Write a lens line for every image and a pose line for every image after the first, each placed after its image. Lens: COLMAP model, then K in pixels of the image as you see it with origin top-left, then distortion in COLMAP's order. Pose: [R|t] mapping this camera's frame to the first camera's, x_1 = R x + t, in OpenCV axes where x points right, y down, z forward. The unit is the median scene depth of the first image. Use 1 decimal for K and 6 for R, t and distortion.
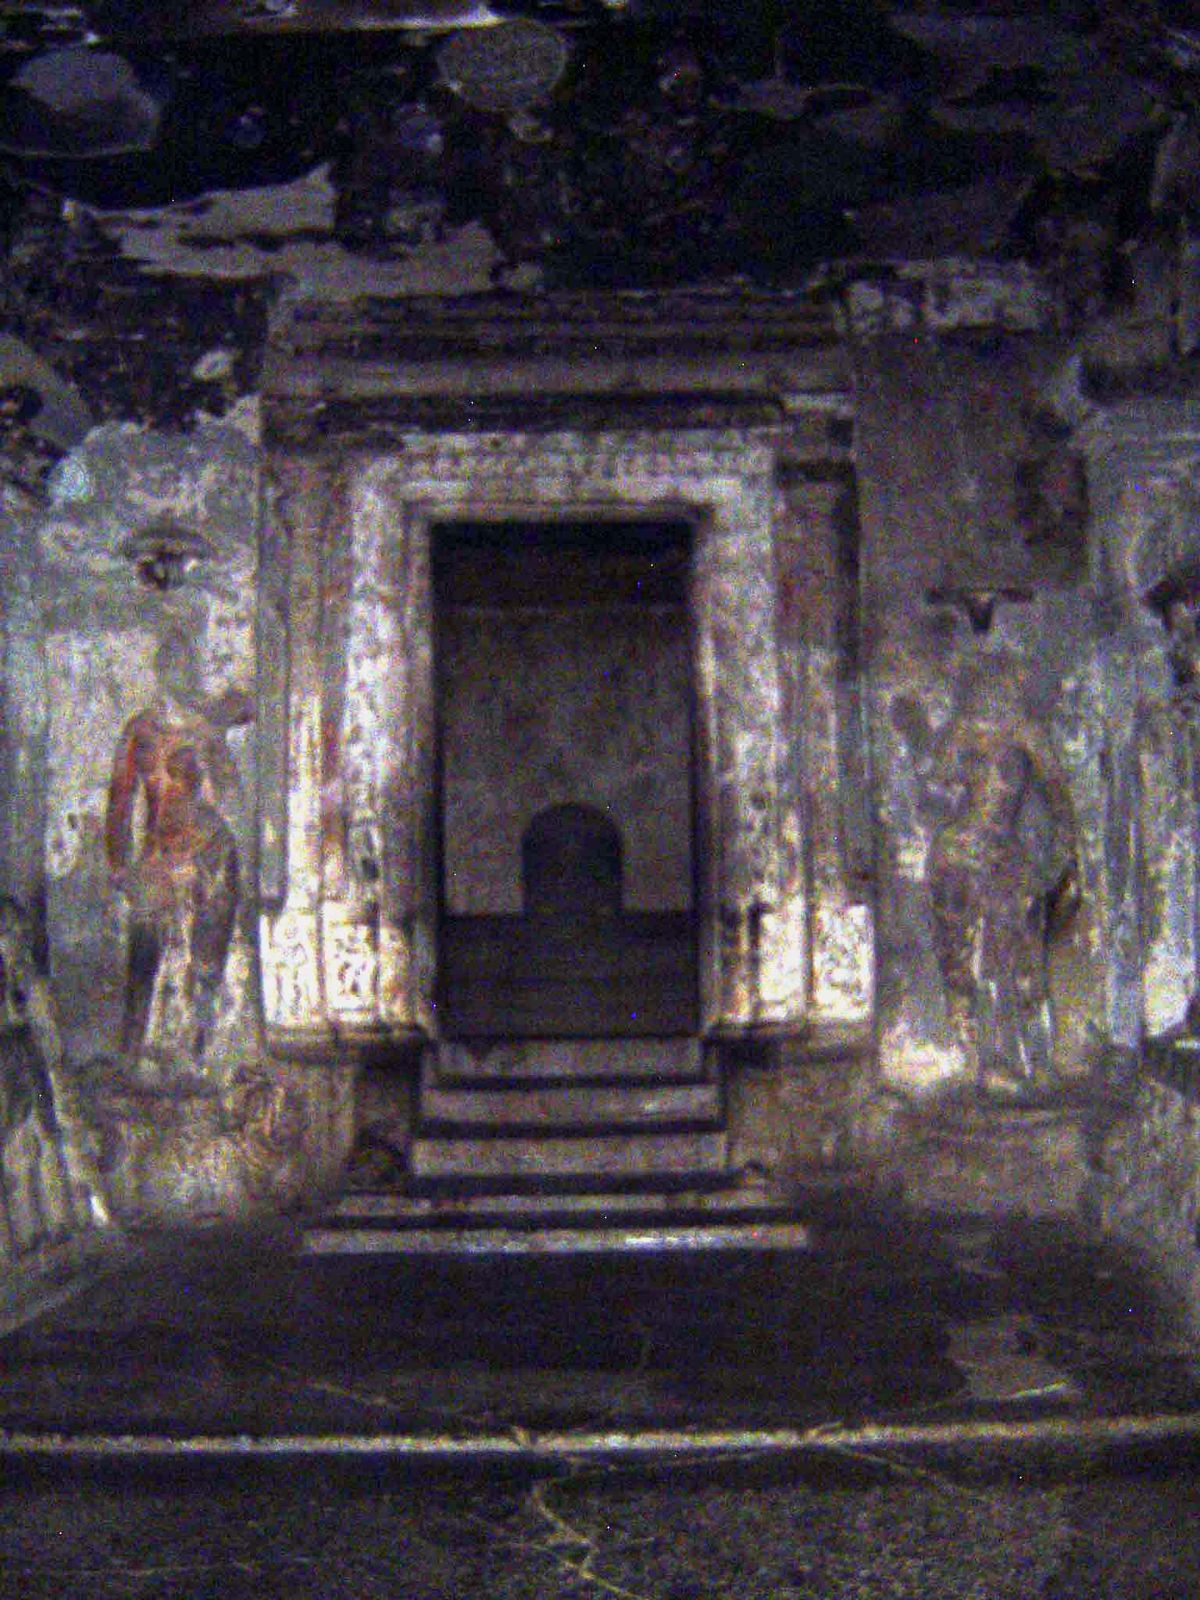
lens RADIAL K [[1840.7, 0, 605.8], [0, 1840.7, 799.2], [0, 0, 1]] dist [-0.133140, 0.000000]
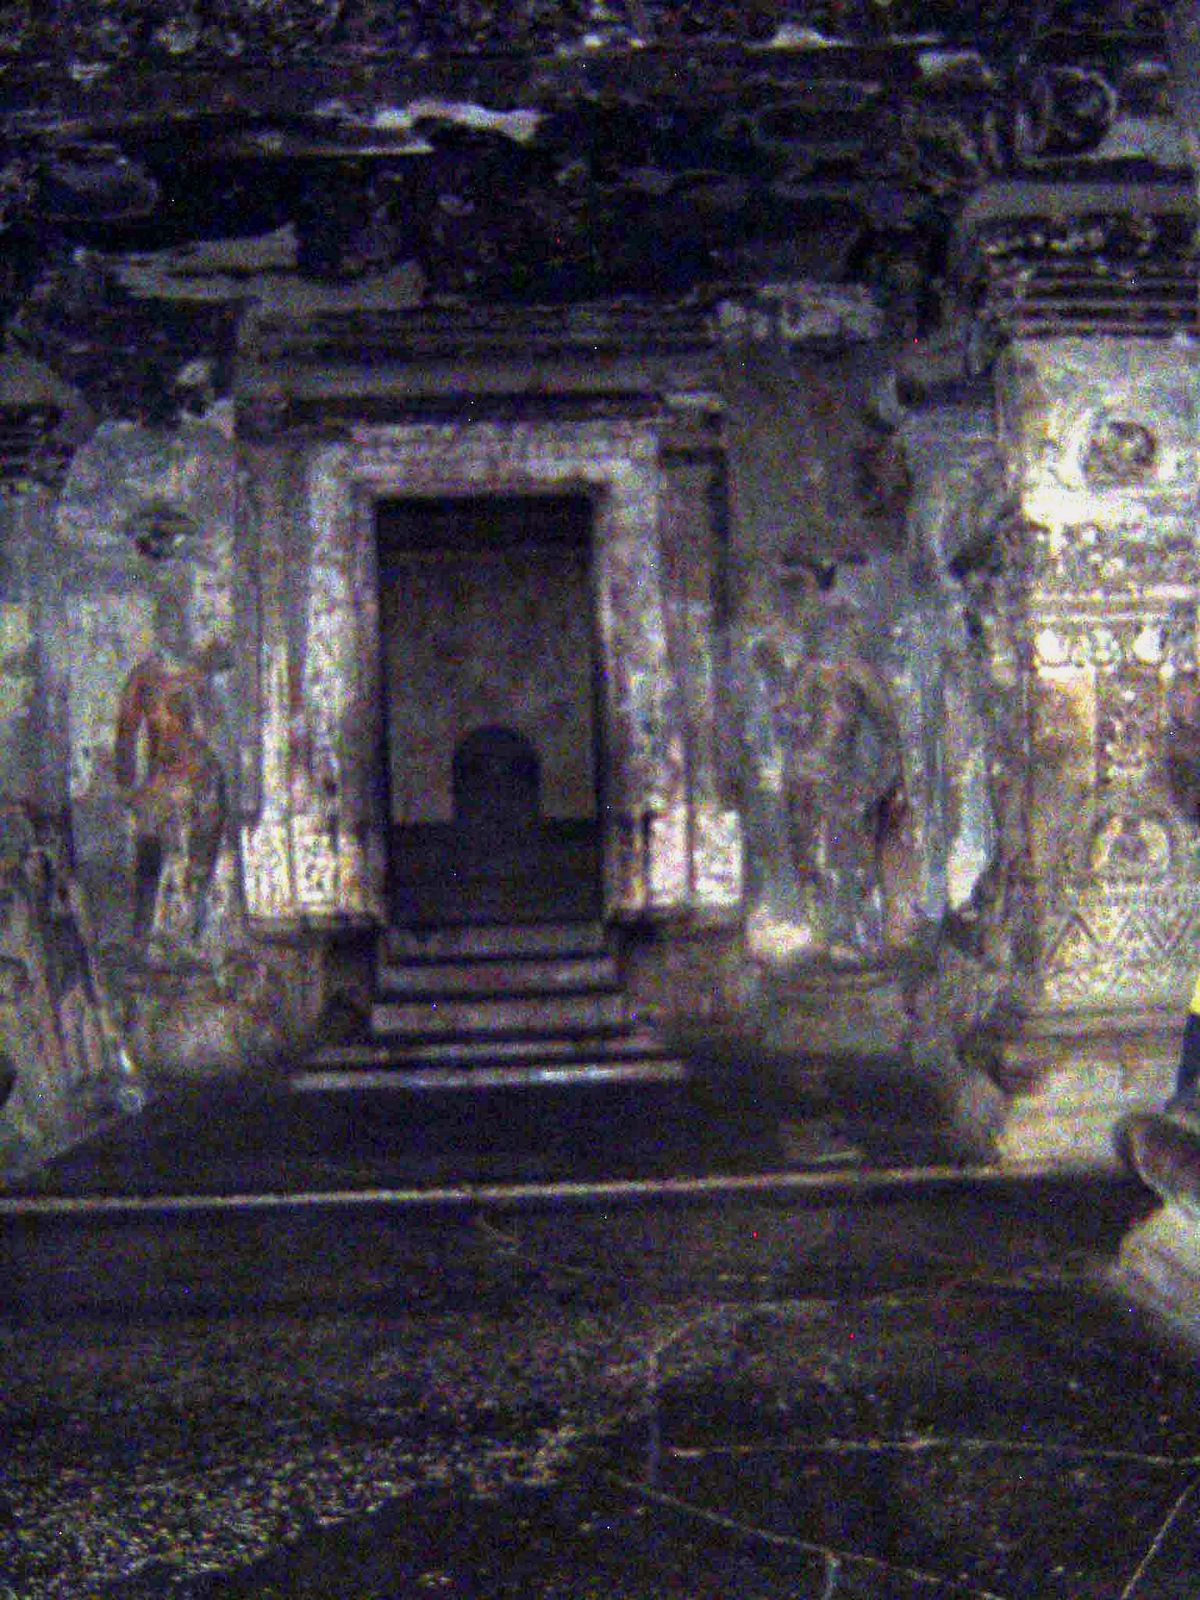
lens RADIAL K [[1840.7, 0, 594.8], [0, 1840.7, 801.8], [0, 0, 1]] dist [-0.133140, 0.000000]
pose [[0.999270, -0.013281, 0.035819, 0.003380], [0.011453, 0.998645, 0.050759, -0.012821], [-0.036444, -0.050312, 0.998068, -0.235030]]
